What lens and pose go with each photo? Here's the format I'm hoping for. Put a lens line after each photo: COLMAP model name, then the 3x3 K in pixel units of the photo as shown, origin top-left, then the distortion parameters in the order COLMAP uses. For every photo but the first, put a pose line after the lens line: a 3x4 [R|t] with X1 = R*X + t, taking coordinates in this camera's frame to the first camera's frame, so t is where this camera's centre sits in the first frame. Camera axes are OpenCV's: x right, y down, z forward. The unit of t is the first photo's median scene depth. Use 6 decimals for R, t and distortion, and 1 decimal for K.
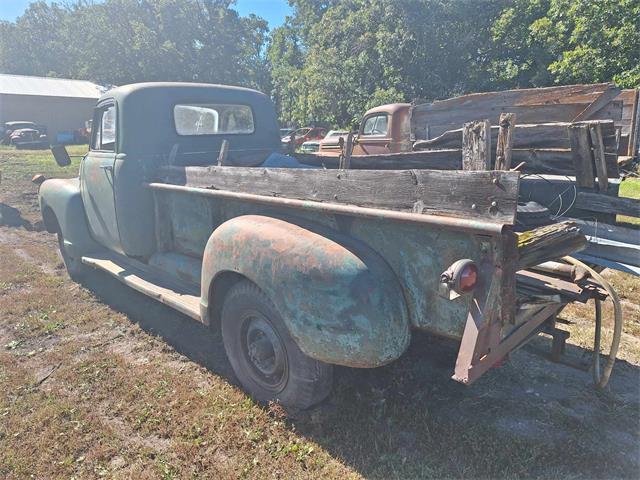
lens RADIAL K [[445.5, 0, 321.0], [0, 445.5, 233.1], [0, 0, 1]] dist [0.046074, -0.049947]
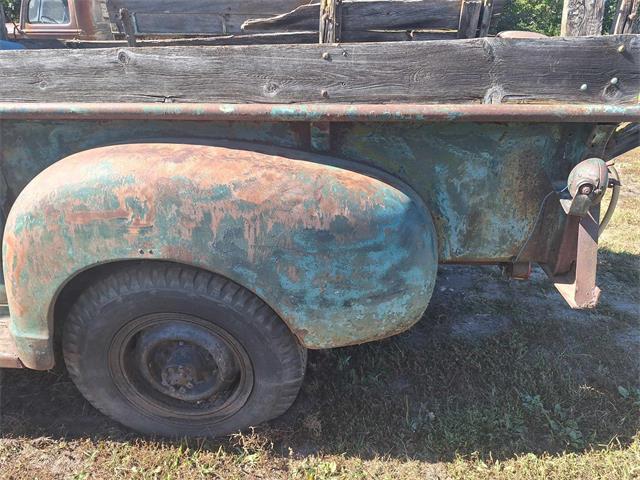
lens RADIAL K [[445.5, 0, 318.8], [0, 445.5, 242.2], [0, 0, 1]] dist [0.046074, -0.049947]
pose [[0.744454, -0.257350, 0.616084, -0.536082], [0.123696, 0.959919, 0.251507, -0.056211], [-0.656115, -0.111028, 0.746449, 0.722522]]
